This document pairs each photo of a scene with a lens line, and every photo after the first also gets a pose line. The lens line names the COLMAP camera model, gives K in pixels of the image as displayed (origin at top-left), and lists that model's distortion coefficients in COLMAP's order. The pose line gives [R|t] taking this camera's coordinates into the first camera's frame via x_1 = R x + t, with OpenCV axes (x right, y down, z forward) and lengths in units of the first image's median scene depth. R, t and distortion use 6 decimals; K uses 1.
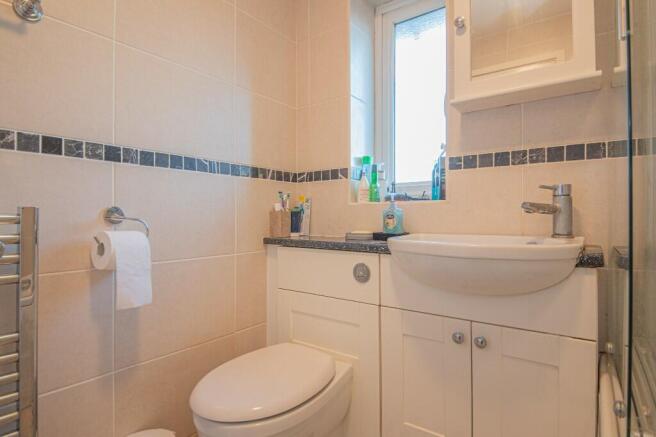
lens RADIAL K [[353.2, 0, 328.0], [0, 353.2, 218.5], [0, 0, 1]] dist [0.000574, 0.000296]
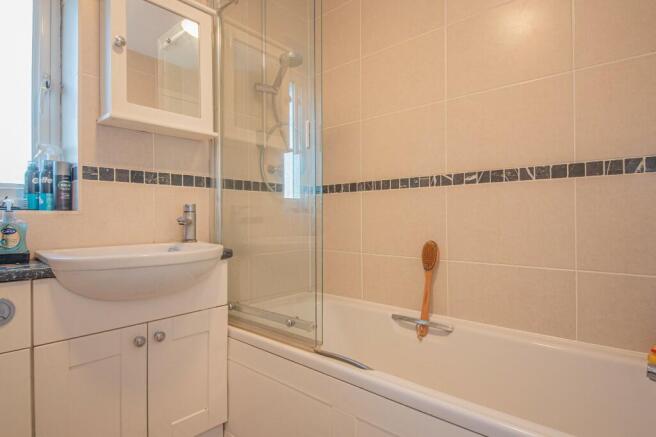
lens RADIAL K [[353.2, 0, 328.0], [0, 353.2, 218.5], [0, 0, 1]] dist [0.000574, 0.000296]
pose [[0.087242, -0.004314, 0.996178, -0.597980], [0.004111, 0.999984, 0.003971, -0.037527], [-0.996179, 0.003749, 0.087258, 0.298936]]
